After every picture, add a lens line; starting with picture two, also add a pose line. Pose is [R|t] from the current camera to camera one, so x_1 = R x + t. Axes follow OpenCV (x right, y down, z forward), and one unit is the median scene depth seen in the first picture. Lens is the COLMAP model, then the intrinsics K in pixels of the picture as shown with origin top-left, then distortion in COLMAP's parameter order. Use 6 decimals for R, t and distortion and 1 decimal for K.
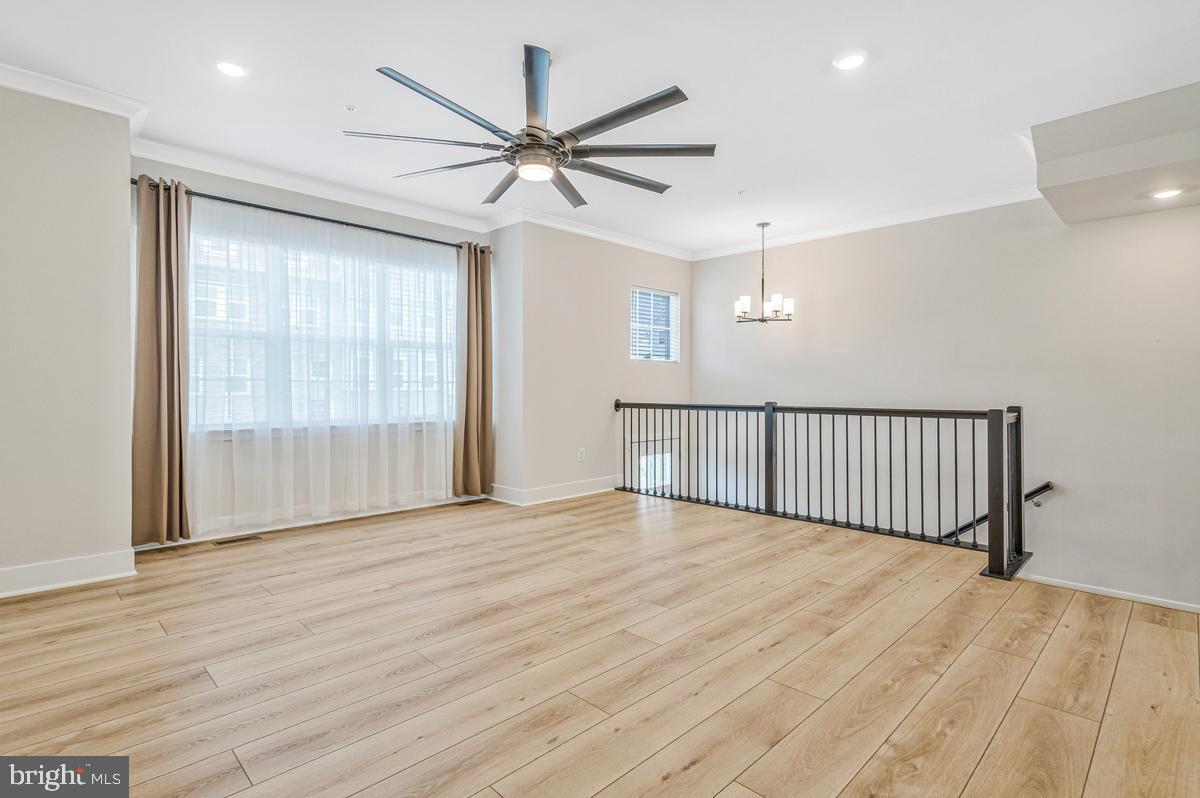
lens RADIAL K [[584.3, 0, 601.4], [0, 584.3, 392.5], [0, 0, 1]] dist [0.003606, 0.002367]
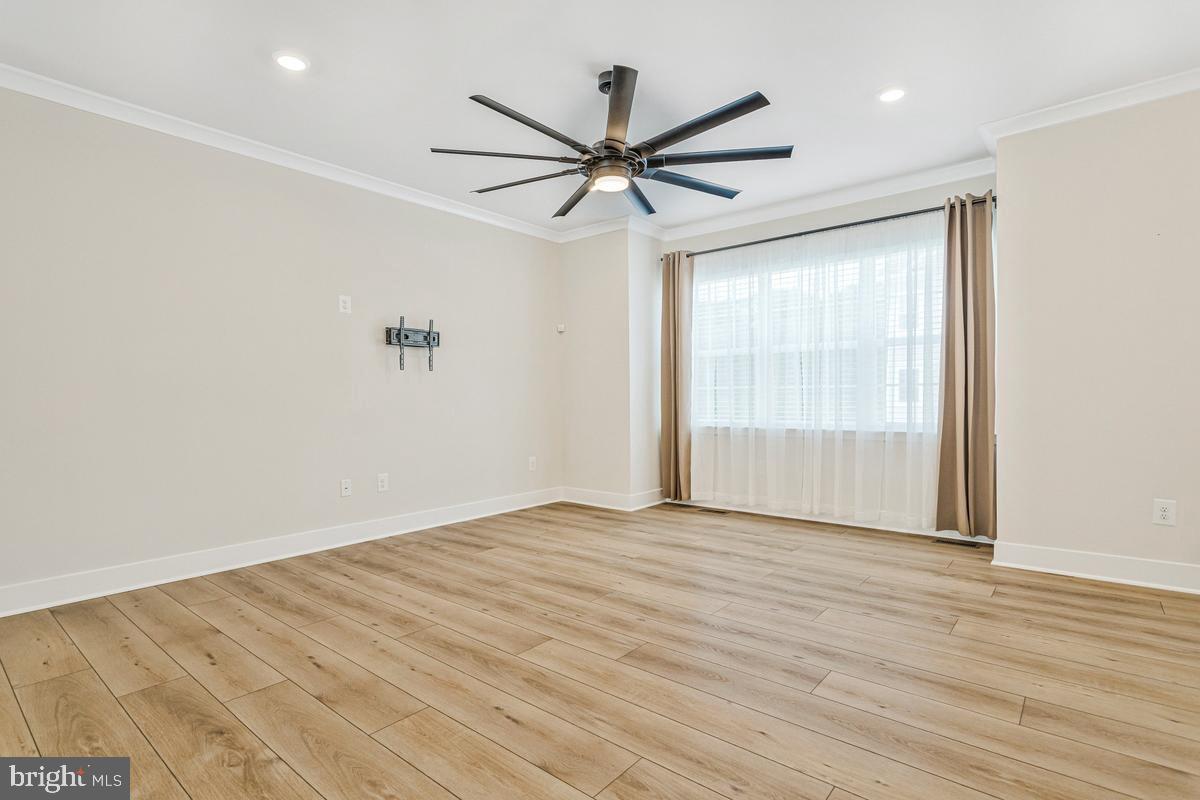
lens RADIAL K [[584.3, 0, 592.3], [0, 584.3, 403.0], [0, 0, 1]] dist [0.003606, 0.002367]
pose [[0.086505, 0.005842, -0.996234, 0.708442], [0.005670, 0.999964, 0.006356, 0.001559], [0.996235, -0.006199, 0.086469, 0.680191]]
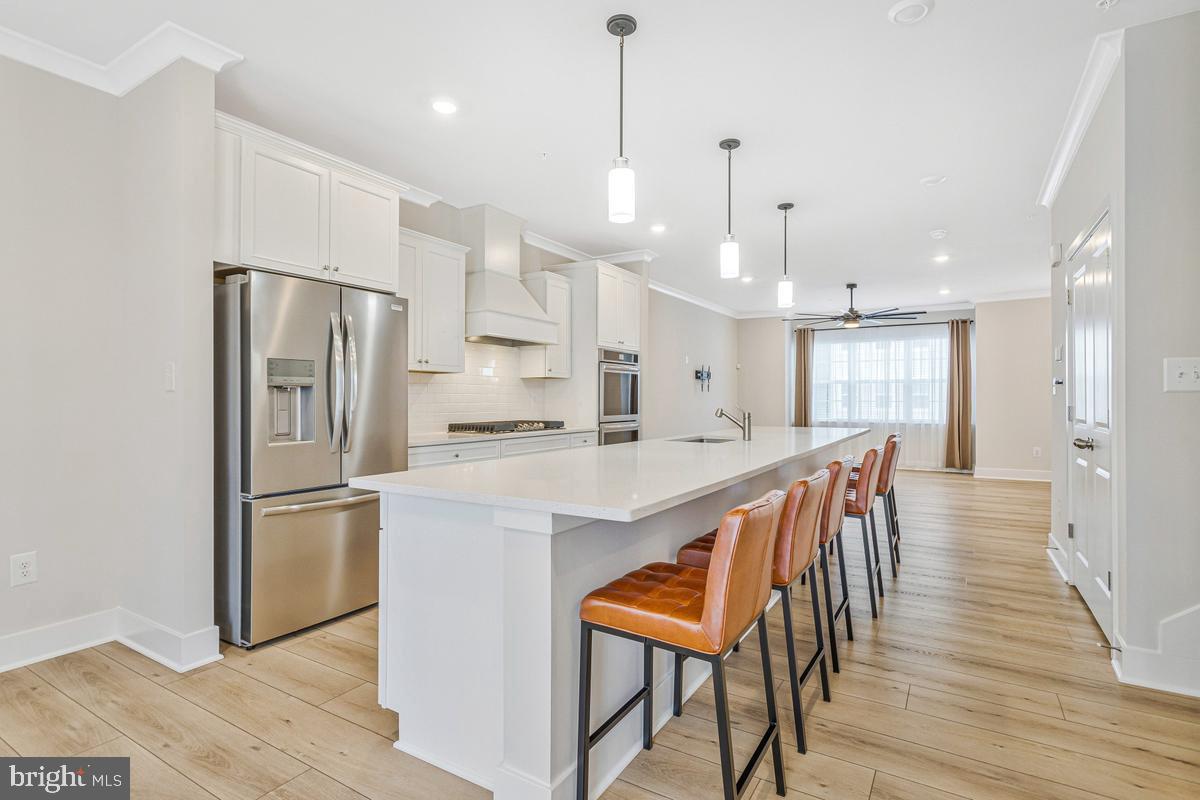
lens RADIAL K [[584.3, 0, 609.8], [0, 584.3, 397.4], [0, 0, 1]] dist [0.003606, 0.002367]
pose [[0.245501, -0.005537, -0.969381, 1.698983], [-0.004021, 0.999969, -0.006730, -0.019703], [0.969388, 0.005551, 0.245471, -0.550958]]
